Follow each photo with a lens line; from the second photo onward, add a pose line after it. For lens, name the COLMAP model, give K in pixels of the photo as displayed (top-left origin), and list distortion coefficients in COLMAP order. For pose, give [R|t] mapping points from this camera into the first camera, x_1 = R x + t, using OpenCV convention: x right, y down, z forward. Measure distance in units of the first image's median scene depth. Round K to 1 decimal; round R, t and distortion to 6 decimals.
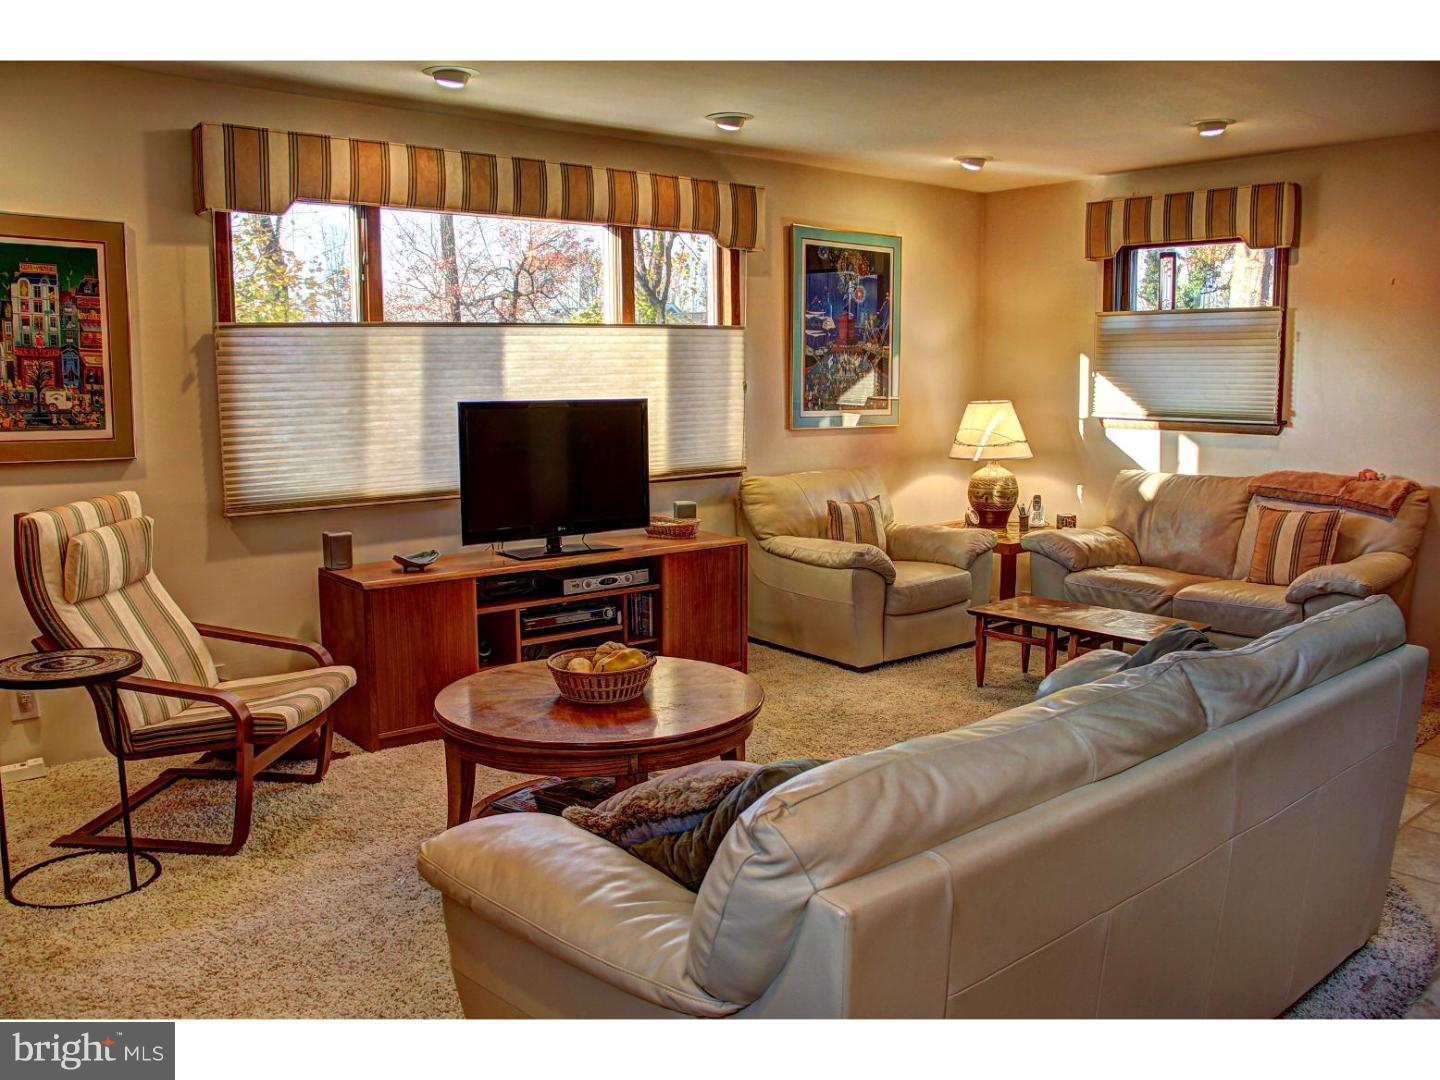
lens RADIAL K [[1195.6, 0, 713.5], [0, 1195.6, 552.4], [0, 0, 1]] dist [-0.176283, 0.133535]
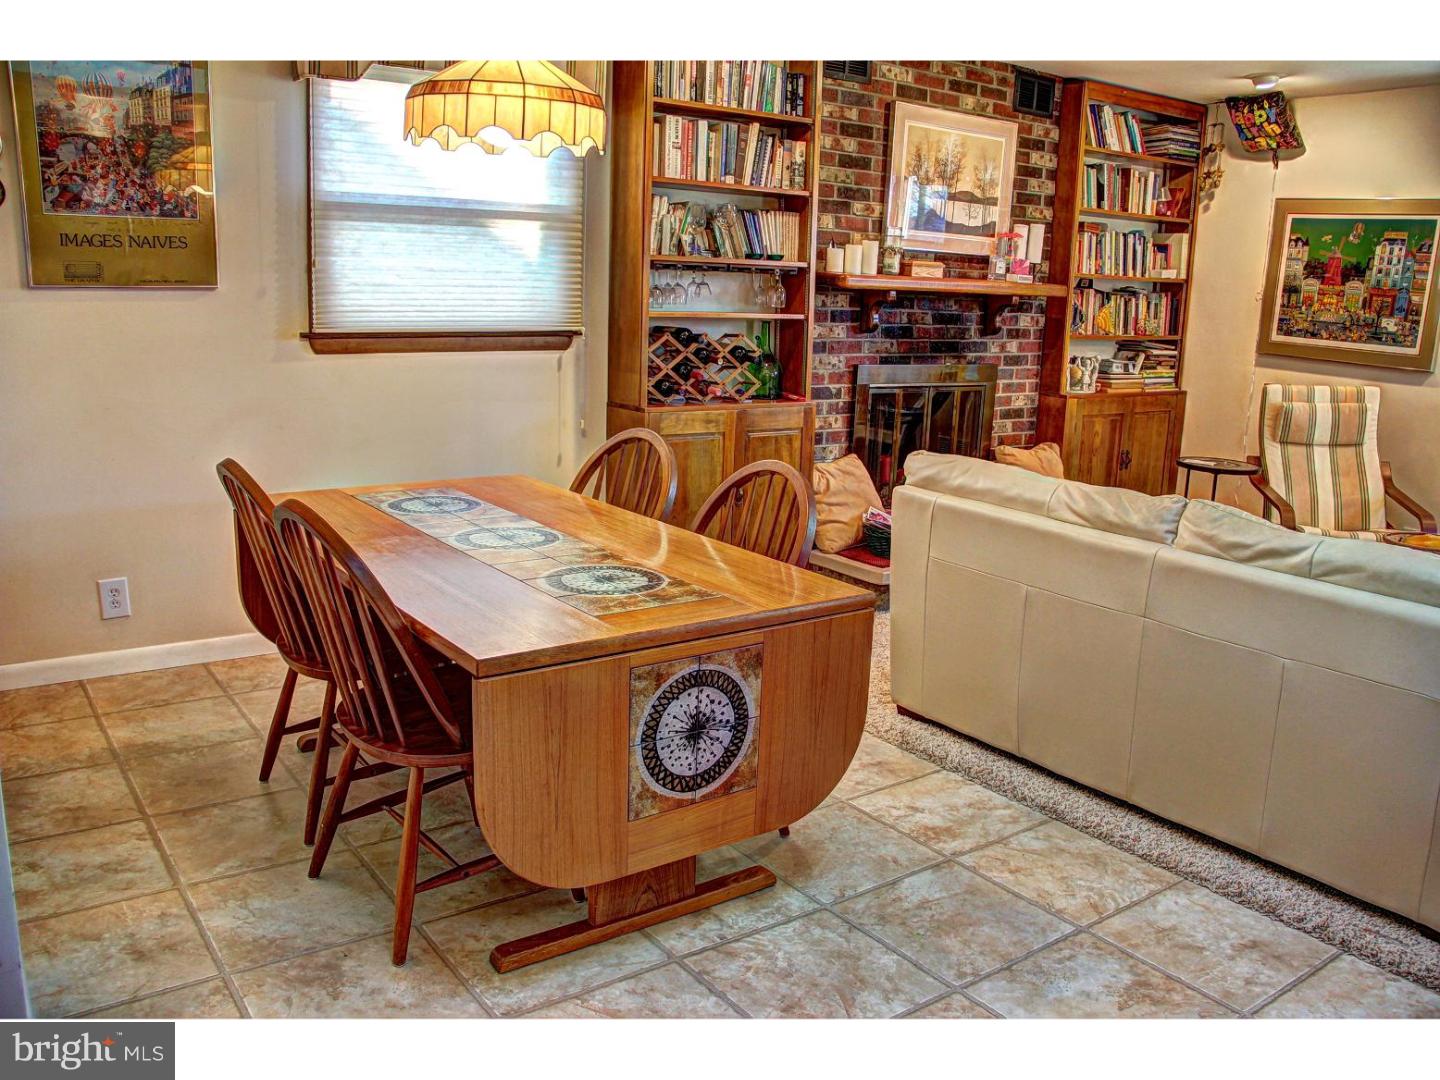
lens RADIAL K [[1195.6, 0, 740.2], [0, 1195.6, 575.0], [0, 0, 1]] dist [-0.176283, 0.133535]
pose [[-0.071346, 0.236040, -0.969121, 0.901685], [-0.176116, 0.953351, 0.245165, -0.034606], [0.981781, 0.188169, -0.026448, 0.249698]]
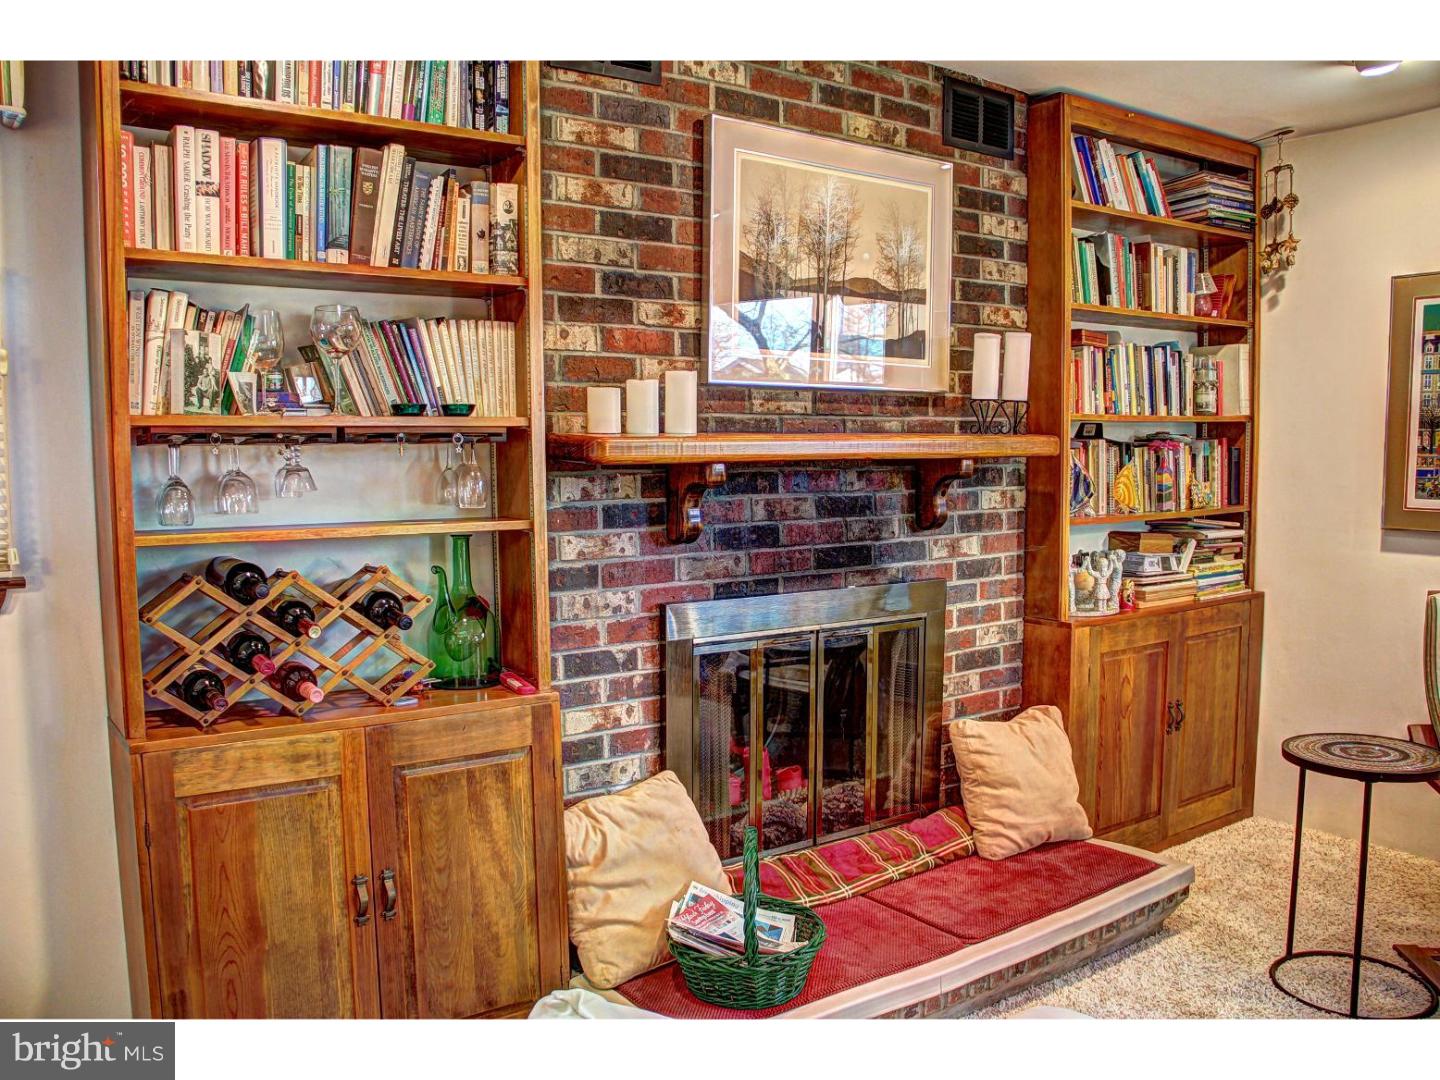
lens RADIAL K [[1195.6, 0, 728.7], [0, 1195.6, 543.7], [0, 0, 1]] dist [-0.176283, 0.133535]
pose [[-0.088006, 0.079158, -0.992970, 0.275520], [-0.137080, 0.986391, 0.090783, -0.059630], [0.986643, 0.144106, -0.075957, 0.377997]]
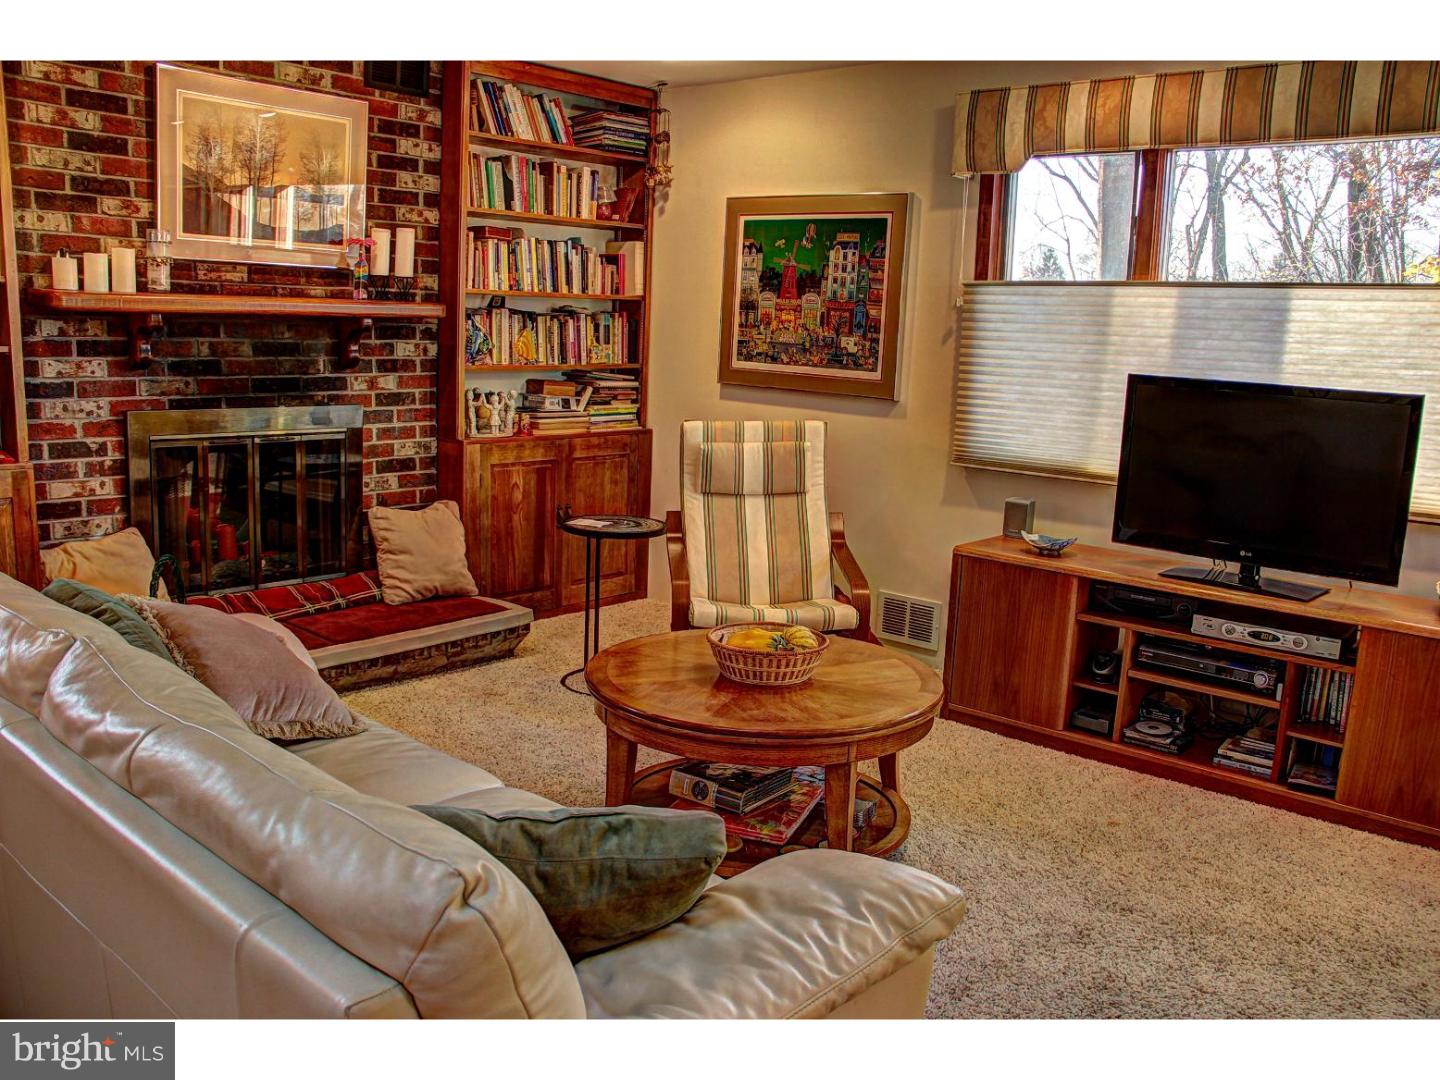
lens RADIAL K [[1195.6, 0, 729.9], [0, 1195.6, 554.4], [0, 0, 1]] dist [-0.176283, 0.133535]
pose [[0.142980, 0.187608, -0.971782, 0.614201], [-0.184494, 0.969712, 0.160064, -0.087152], [0.972378, 0.156402, 0.173262, 0.630088]]
